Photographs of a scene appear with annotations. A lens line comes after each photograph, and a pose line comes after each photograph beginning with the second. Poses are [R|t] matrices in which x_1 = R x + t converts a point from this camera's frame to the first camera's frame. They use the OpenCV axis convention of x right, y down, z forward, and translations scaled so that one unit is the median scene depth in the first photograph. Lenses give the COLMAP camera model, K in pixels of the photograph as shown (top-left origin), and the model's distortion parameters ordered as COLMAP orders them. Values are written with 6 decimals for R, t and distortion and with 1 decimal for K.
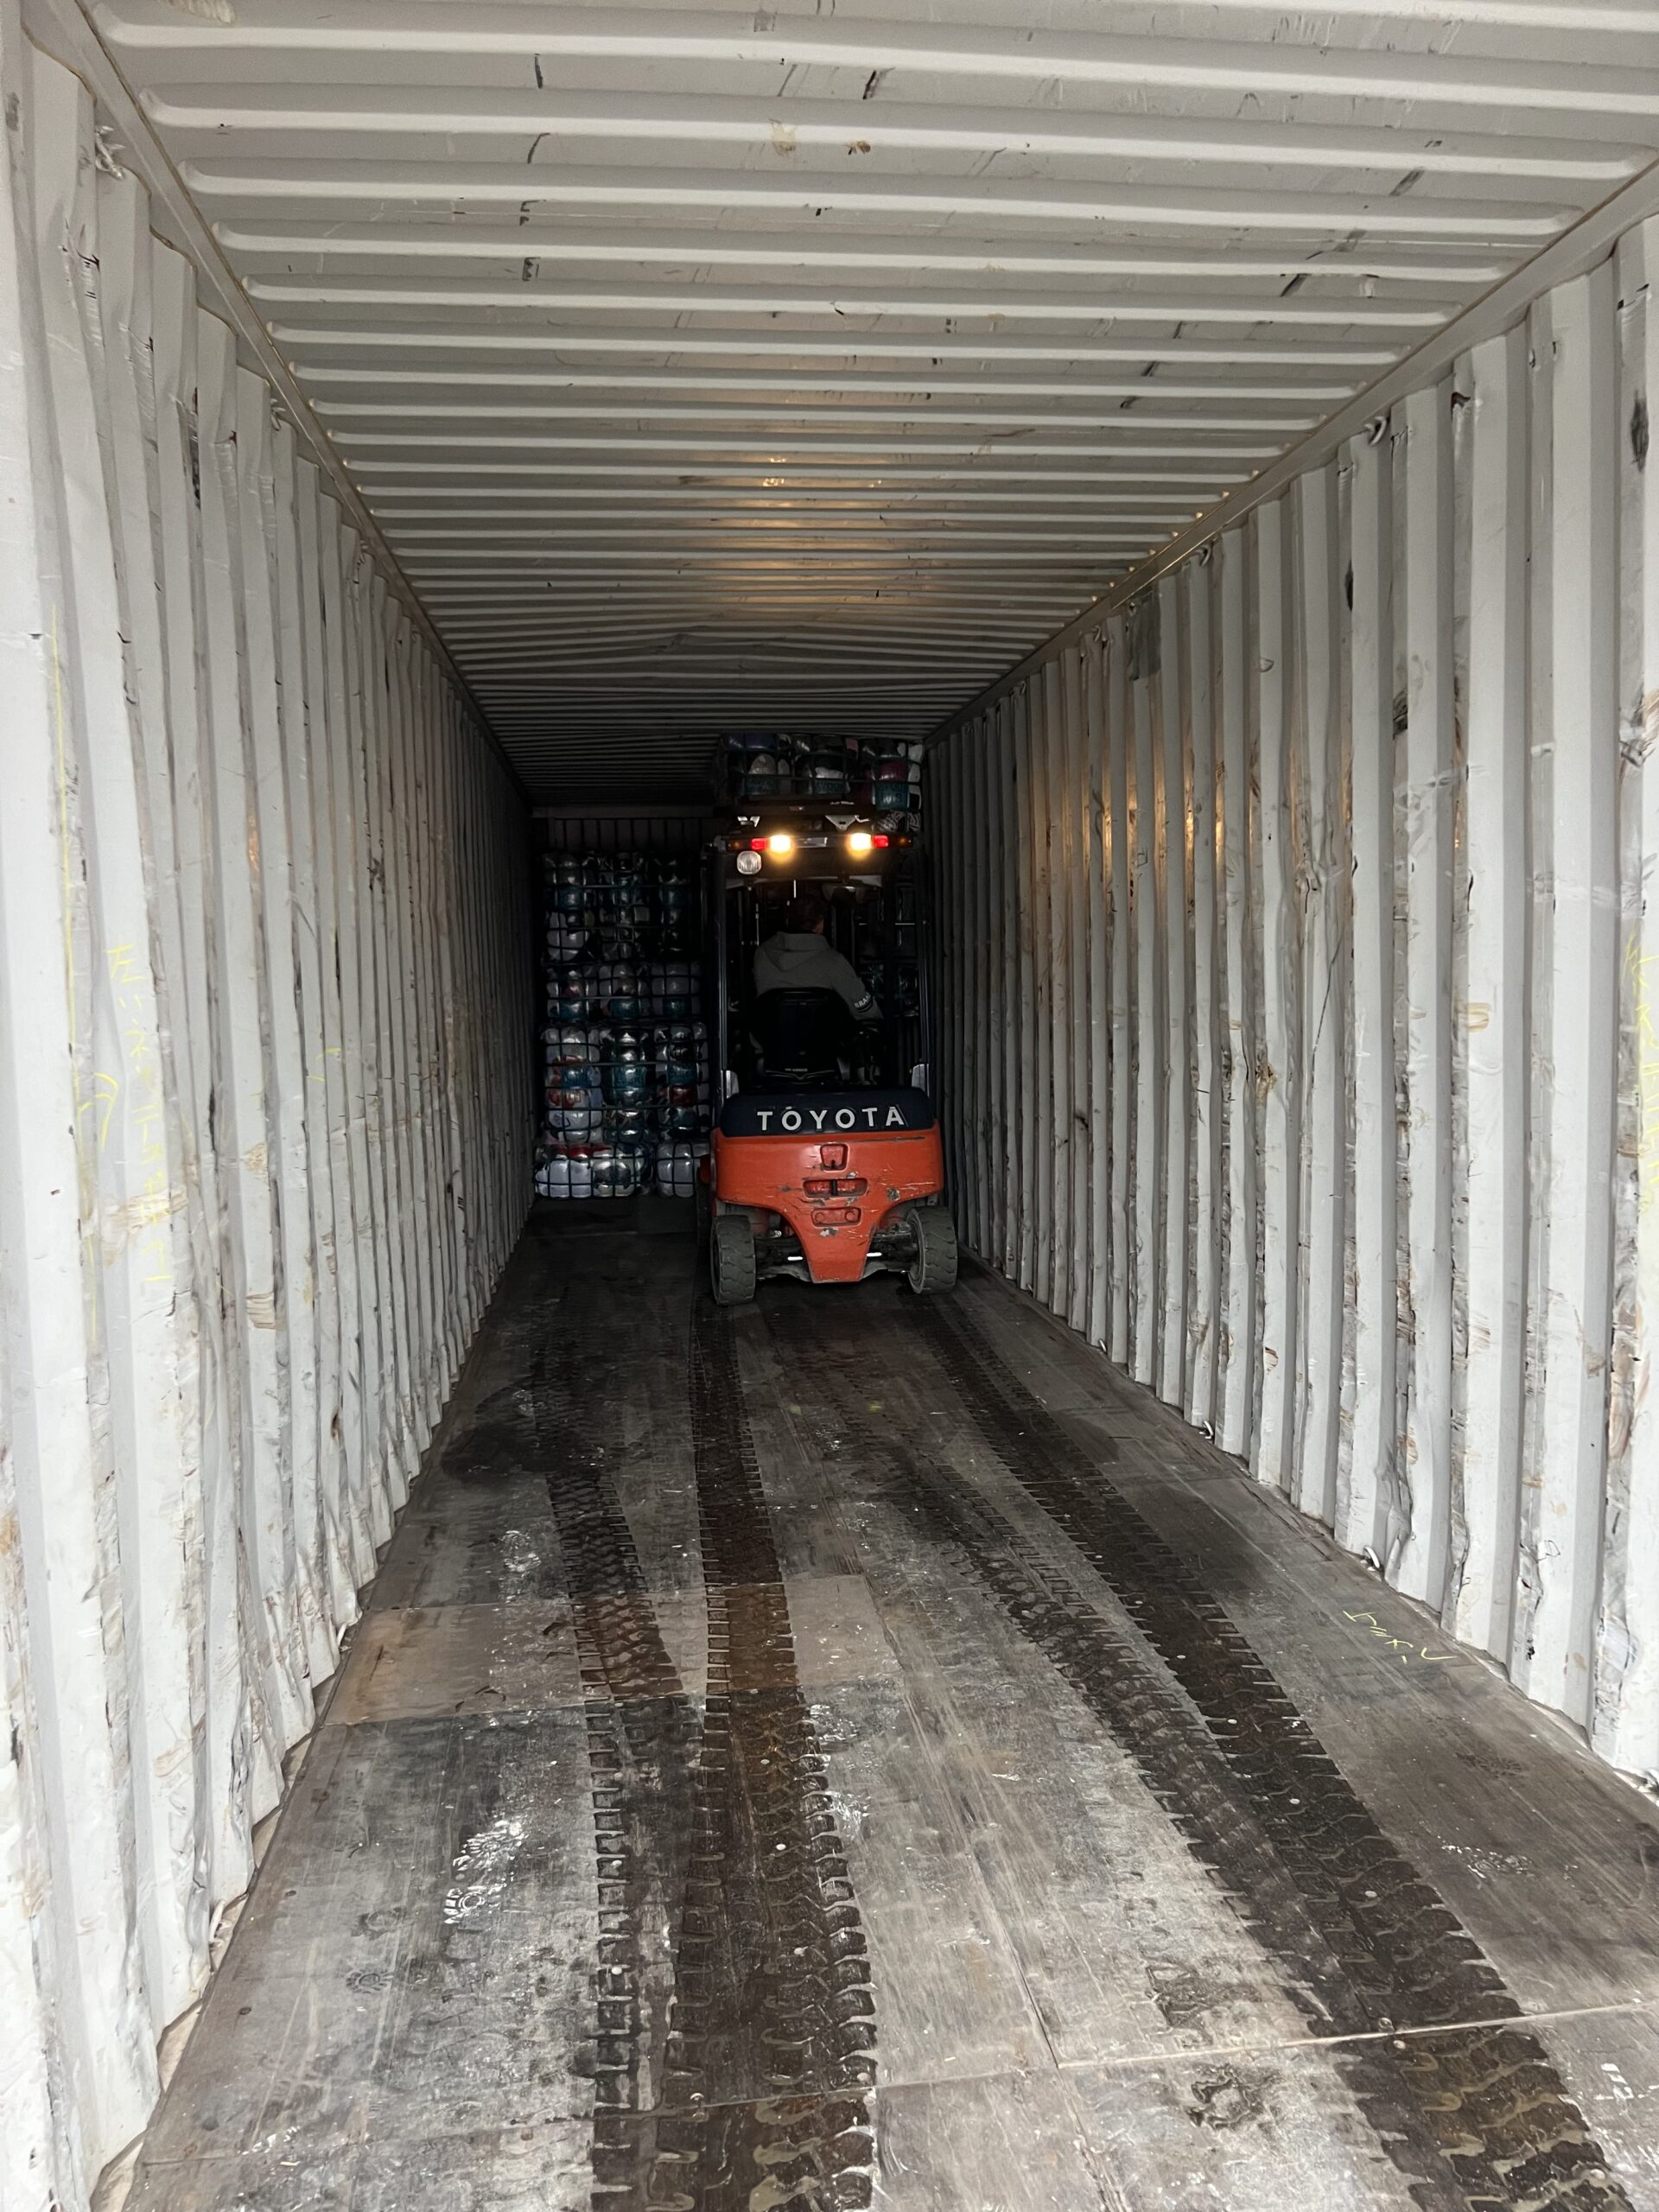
lens RADIAL K [[1660.6, 0, 829.5], [0, 1660.6, 1106.0], [0, 0, 1]] dist [0.075085, -0.080824]
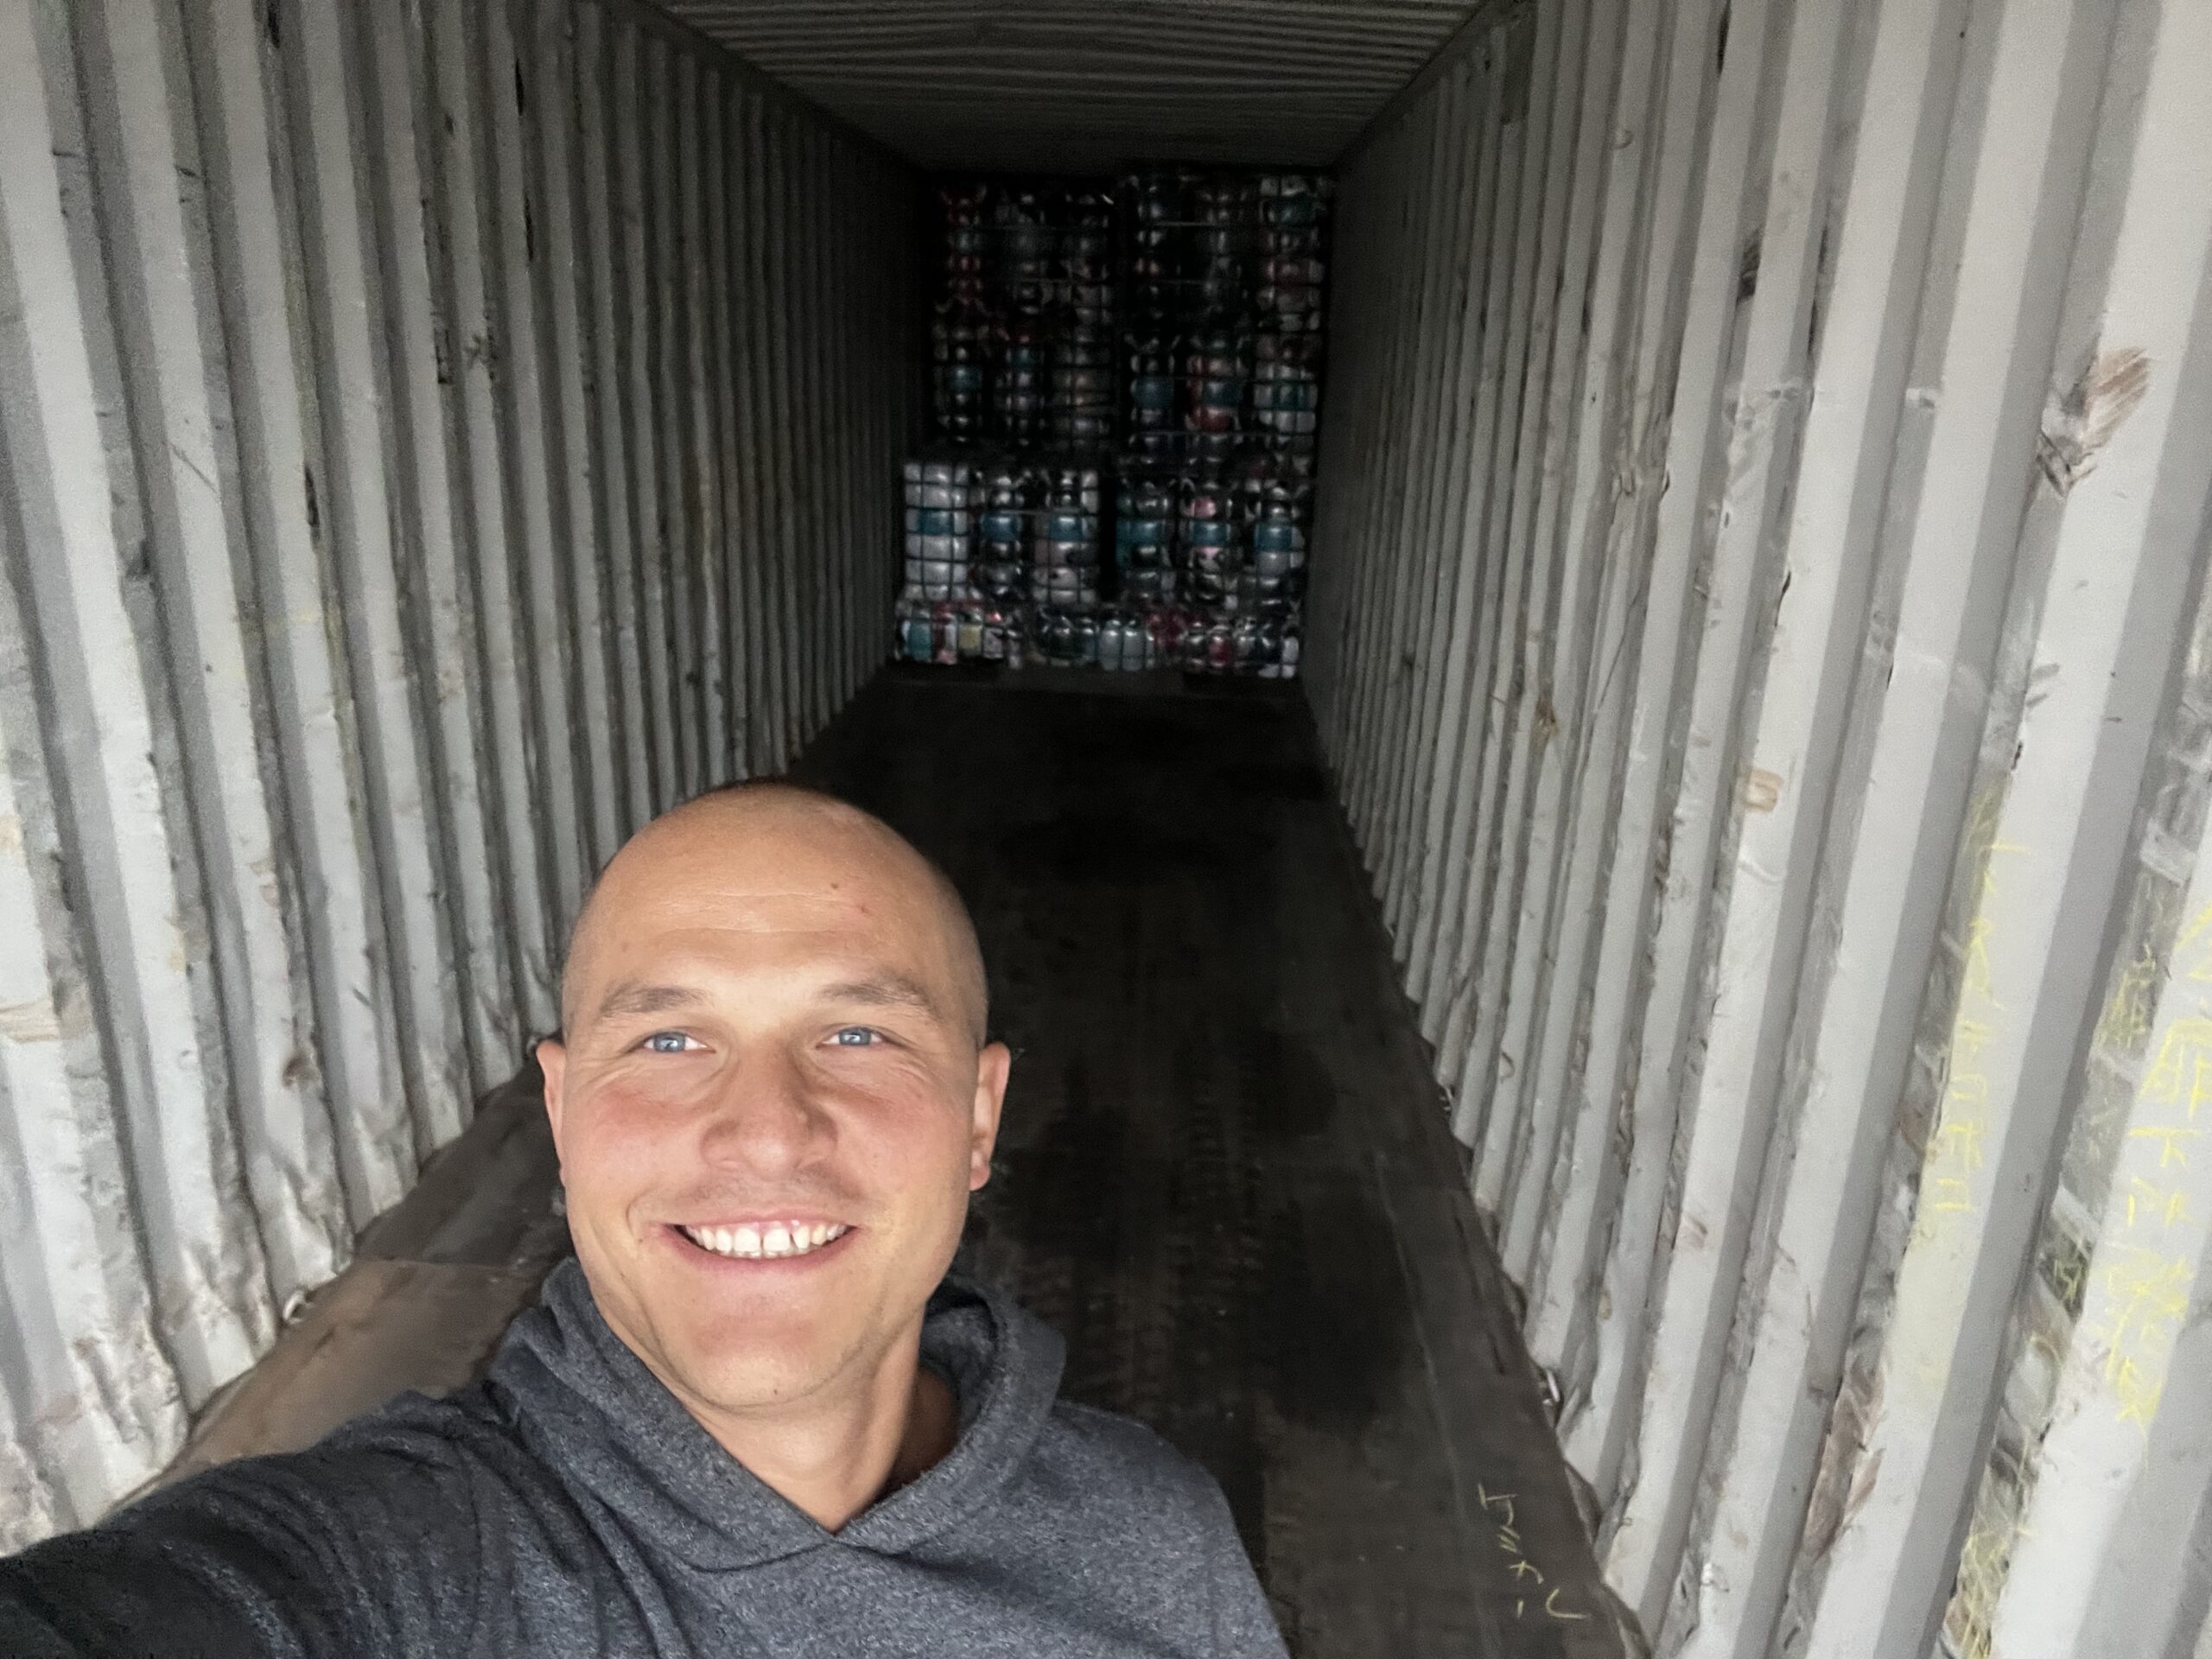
lens RADIAL K [[1479.5, 0, 1101.1], [0, 1479.5, 778.0], [0, 0, 1]] dist [0.101886, -0.111368]
pose [[0.979126, 0.112598, -0.169218, 0.221765], [-0.073047, 0.971847, 0.224004, -0.158258], [0.189676, -0.206967, 0.959785, 0.378008]]
